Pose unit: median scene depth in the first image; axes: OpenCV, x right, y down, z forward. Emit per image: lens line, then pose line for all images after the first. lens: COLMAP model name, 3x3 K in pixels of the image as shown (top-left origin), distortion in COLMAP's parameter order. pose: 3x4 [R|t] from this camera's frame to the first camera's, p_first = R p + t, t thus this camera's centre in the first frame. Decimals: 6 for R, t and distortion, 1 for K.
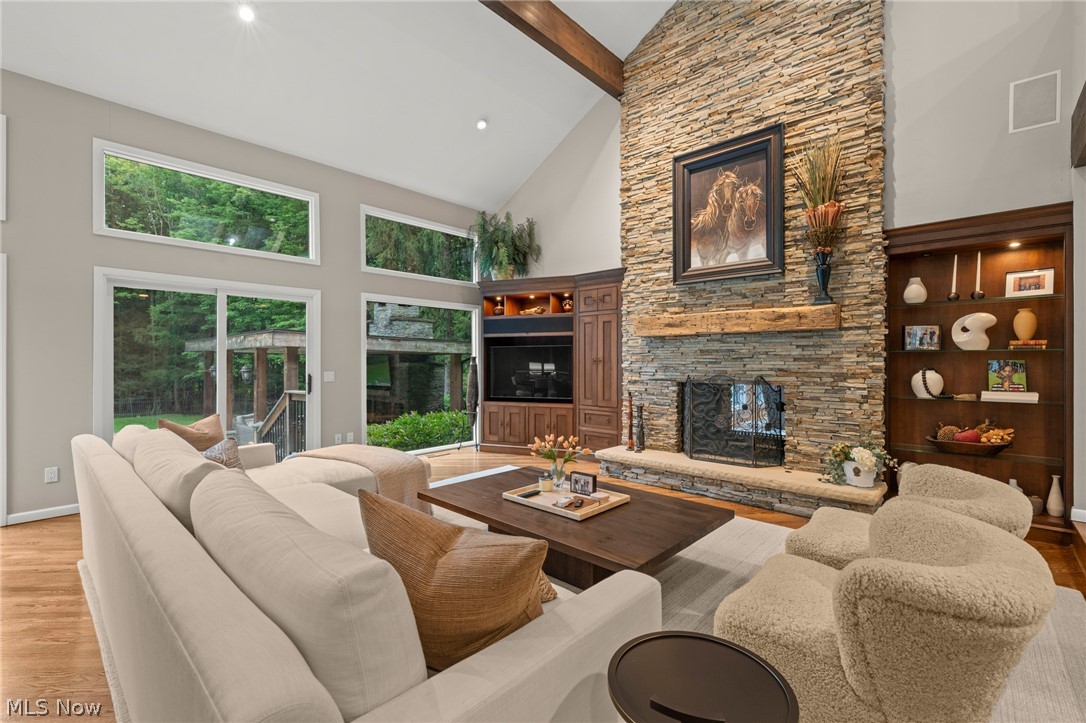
lens RADIAL K [[475.0, 0, 544.8], [0, 475.0, 360.8], [0, 0, 1]] dist [-0.001458, -0.000421]
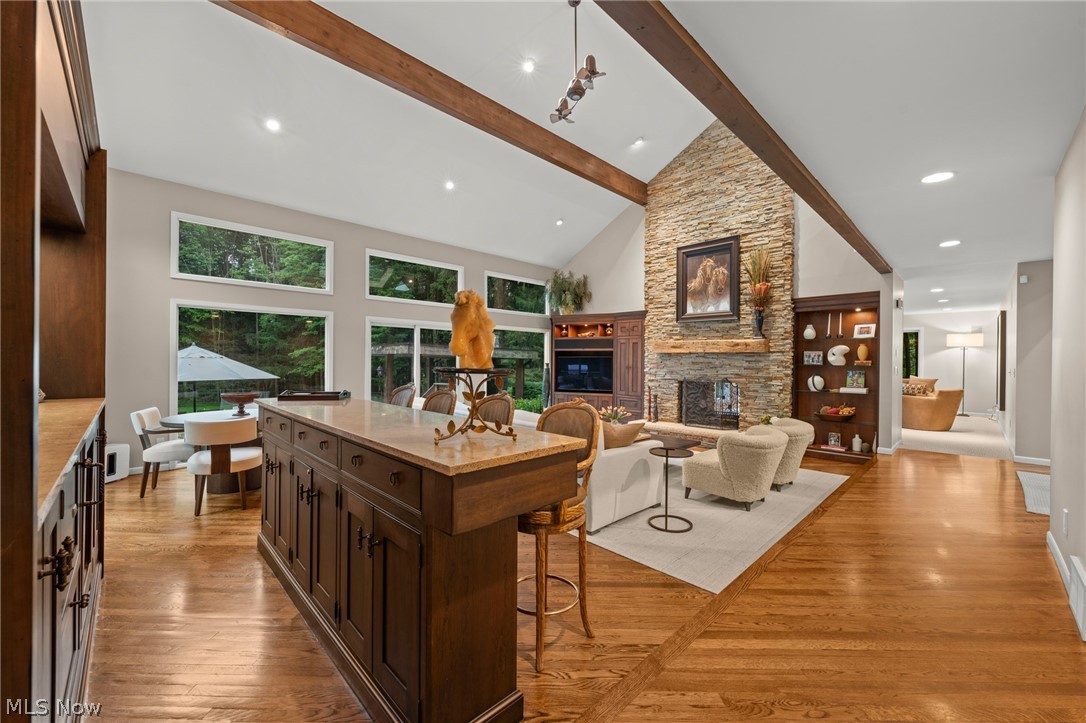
lens RADIAL K [[426.6, 0, 546.0], [0, 426.6, 360.7], [0, 0, 1]] dist [-0.001163, -0.000006]
pose [[0.998676, 0.010054, -0.050454, -0.113508], [-0.010128, 0.999948, -0.001213, -0.019883], [0.050439, 0.001723, 0.998726, -0.535908]]
